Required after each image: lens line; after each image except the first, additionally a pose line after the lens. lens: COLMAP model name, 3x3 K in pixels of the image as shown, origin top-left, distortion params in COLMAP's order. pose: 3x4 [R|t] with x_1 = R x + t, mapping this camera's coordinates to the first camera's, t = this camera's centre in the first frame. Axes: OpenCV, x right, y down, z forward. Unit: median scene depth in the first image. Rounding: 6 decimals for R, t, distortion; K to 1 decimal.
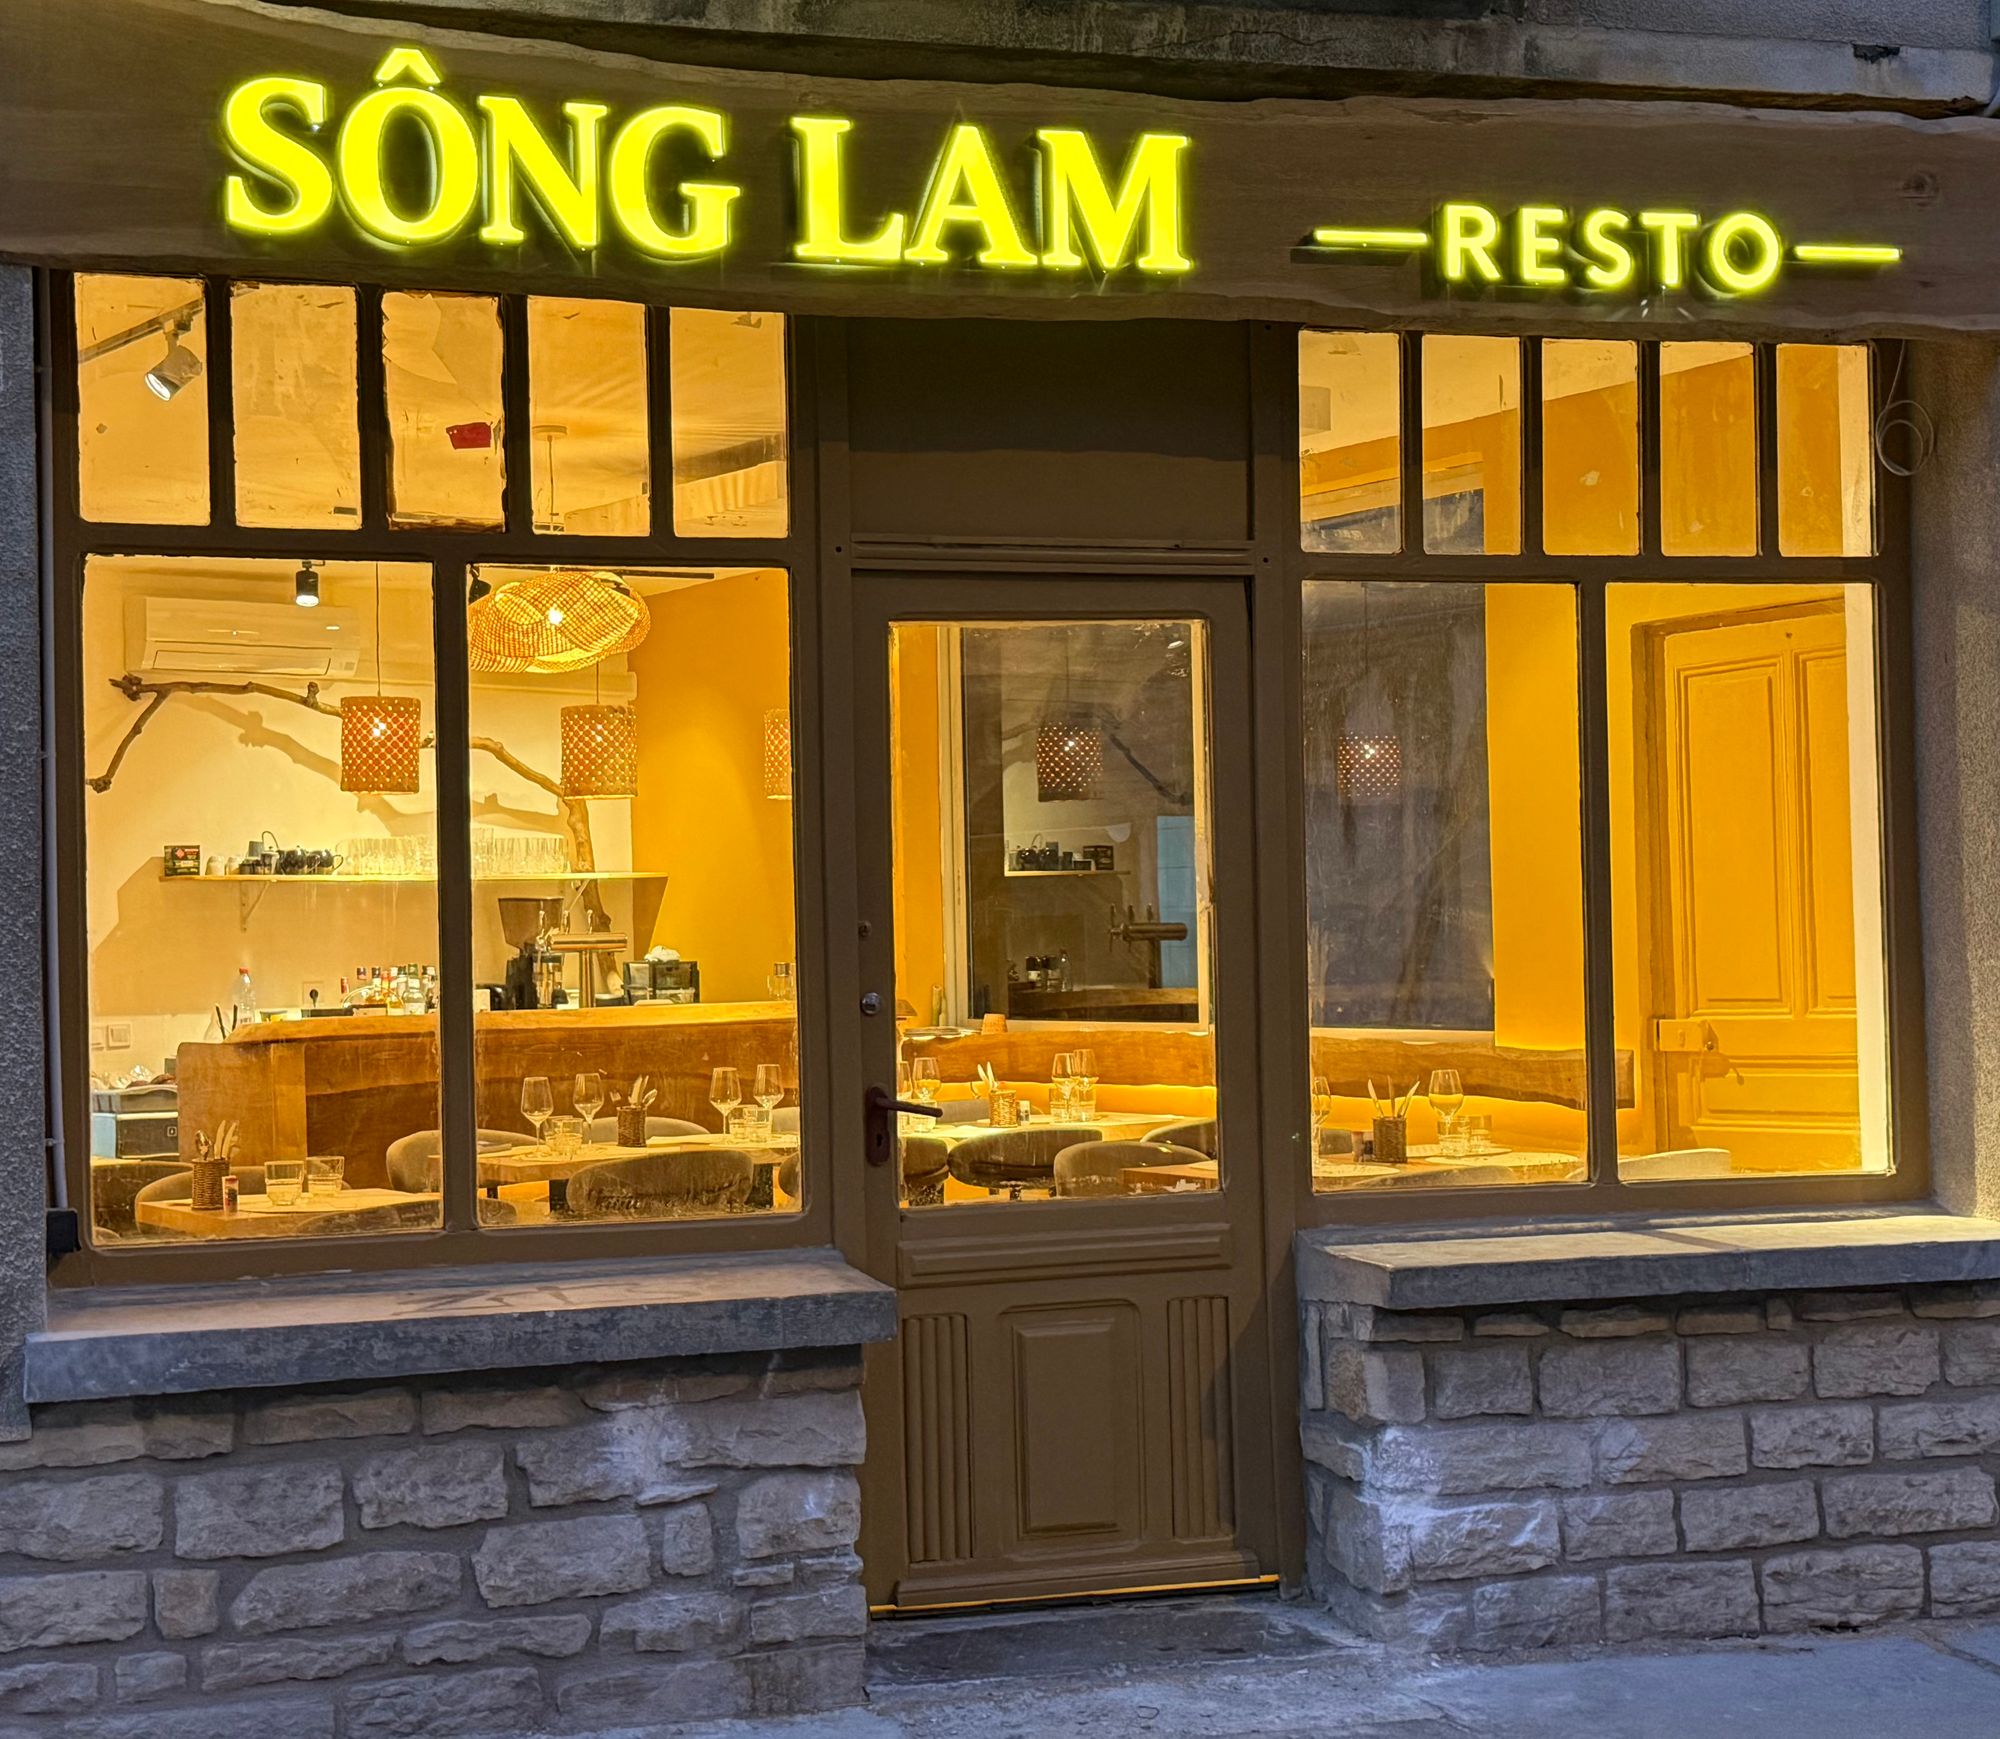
lens RADIAL K [[3005.1, 0, 1001.0], [0, 3005.1, 857.9], [0, 0, 1]] dist [0.134982, 0.000000]
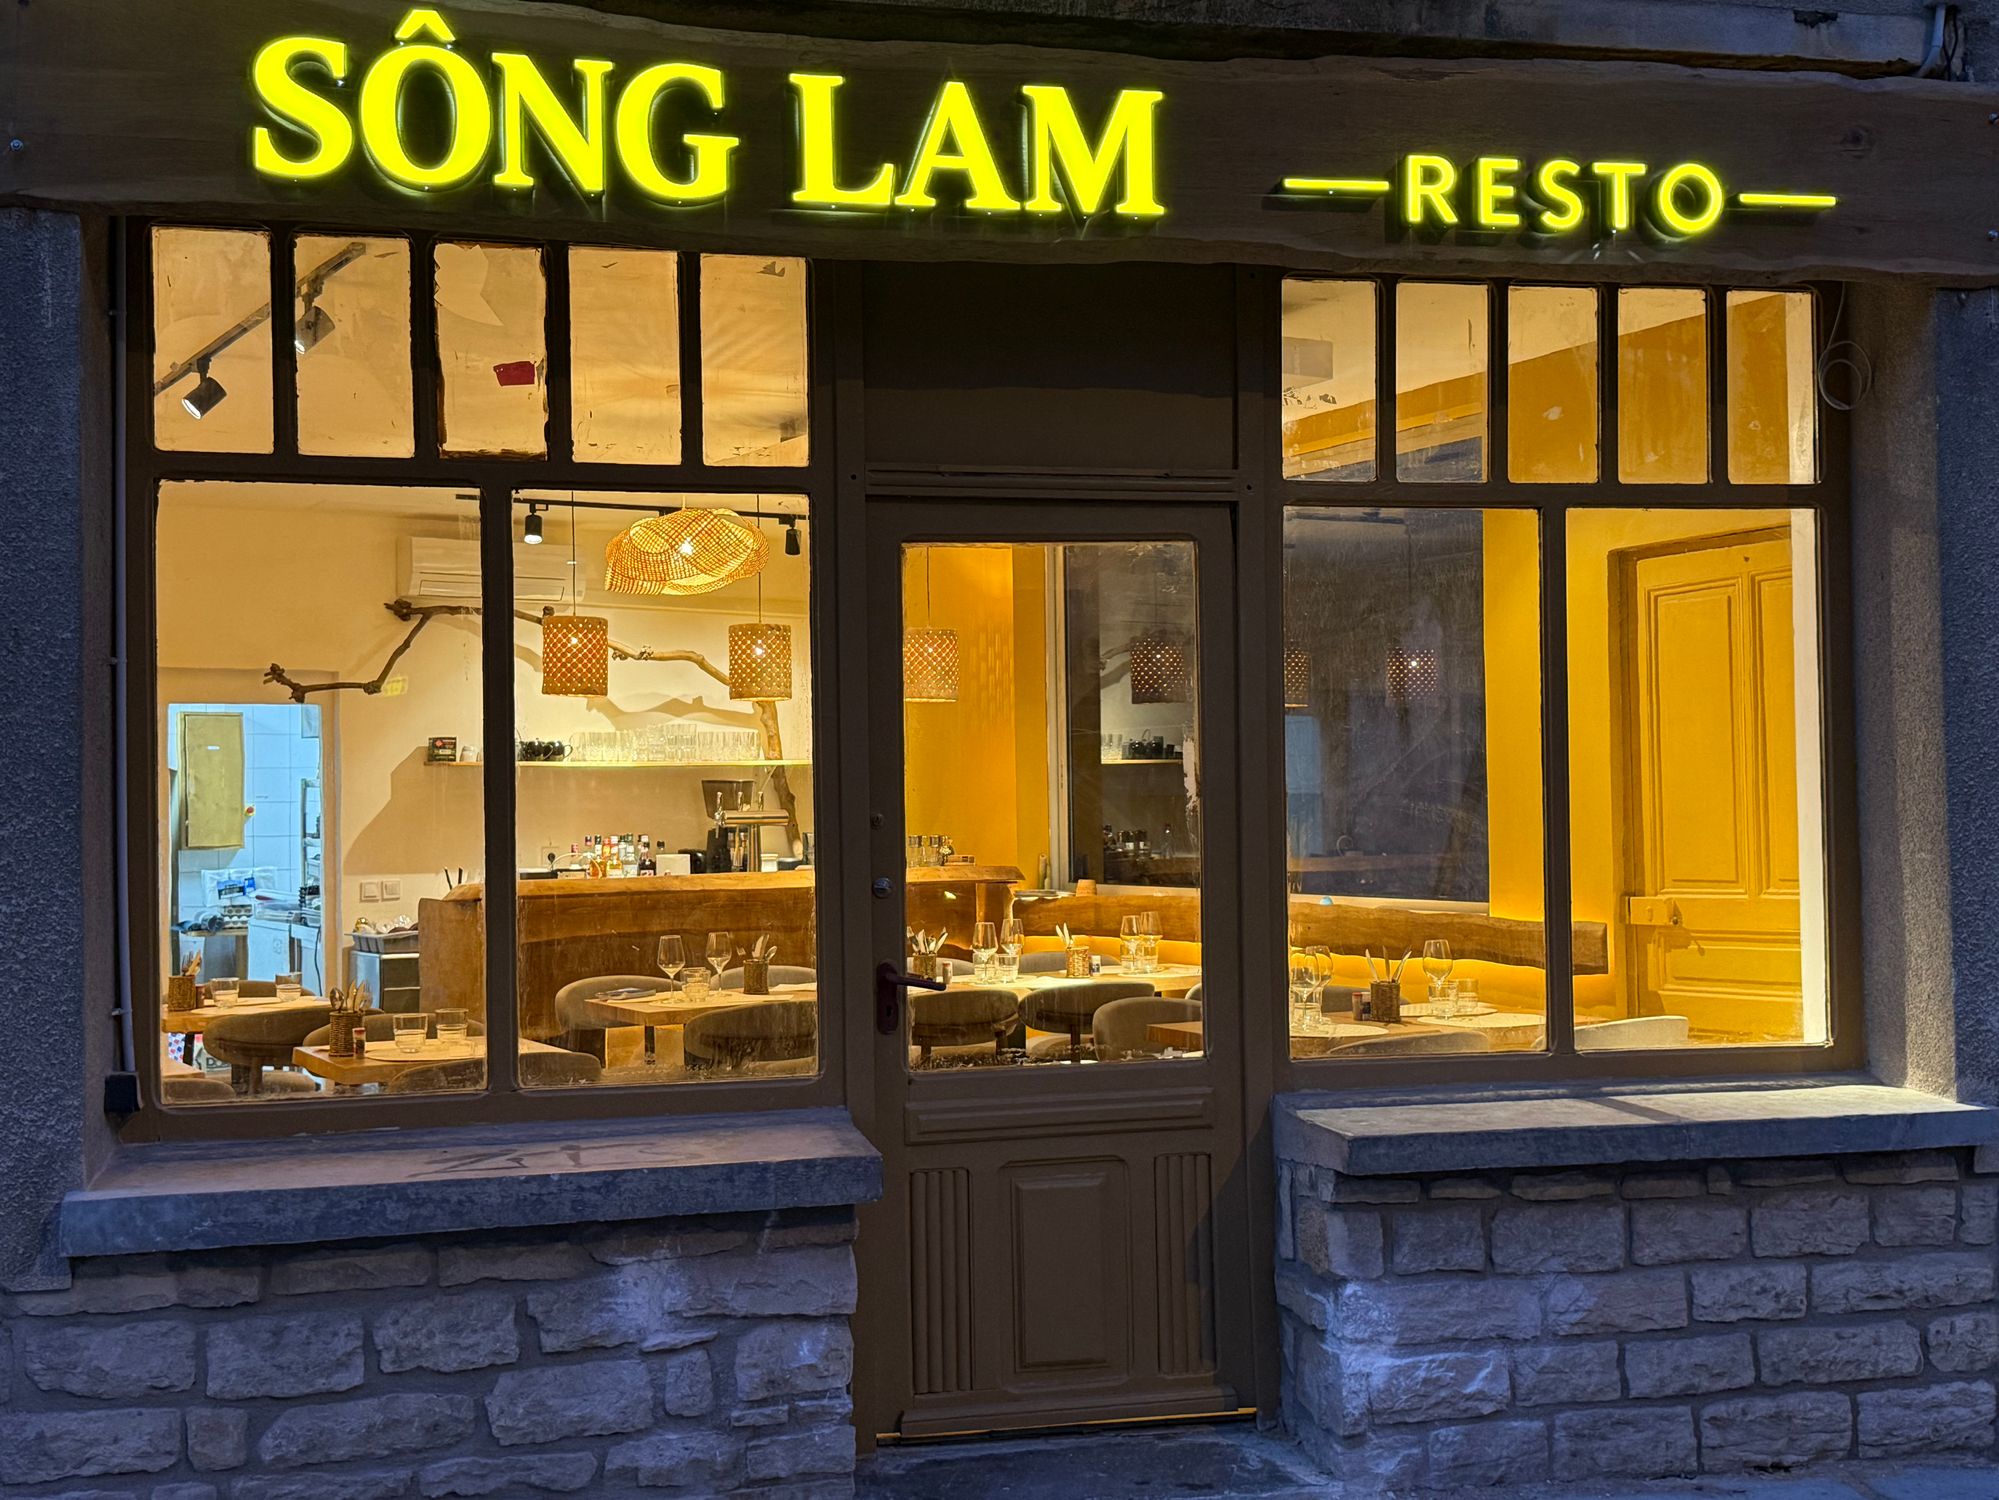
lens RADIAL K [[2328.9, 0, 998.4], [0, 2328.9, 756.7], [0, 0, 1]] dist [0.082804, 0.000000]
pose [[0.997820, 0.003947, -0.065880, 0.055330], [-0.003653, 0.999983, 0.004571, -0.003726], [0.065897, -0.004321, 0.997817, 0.148978]]
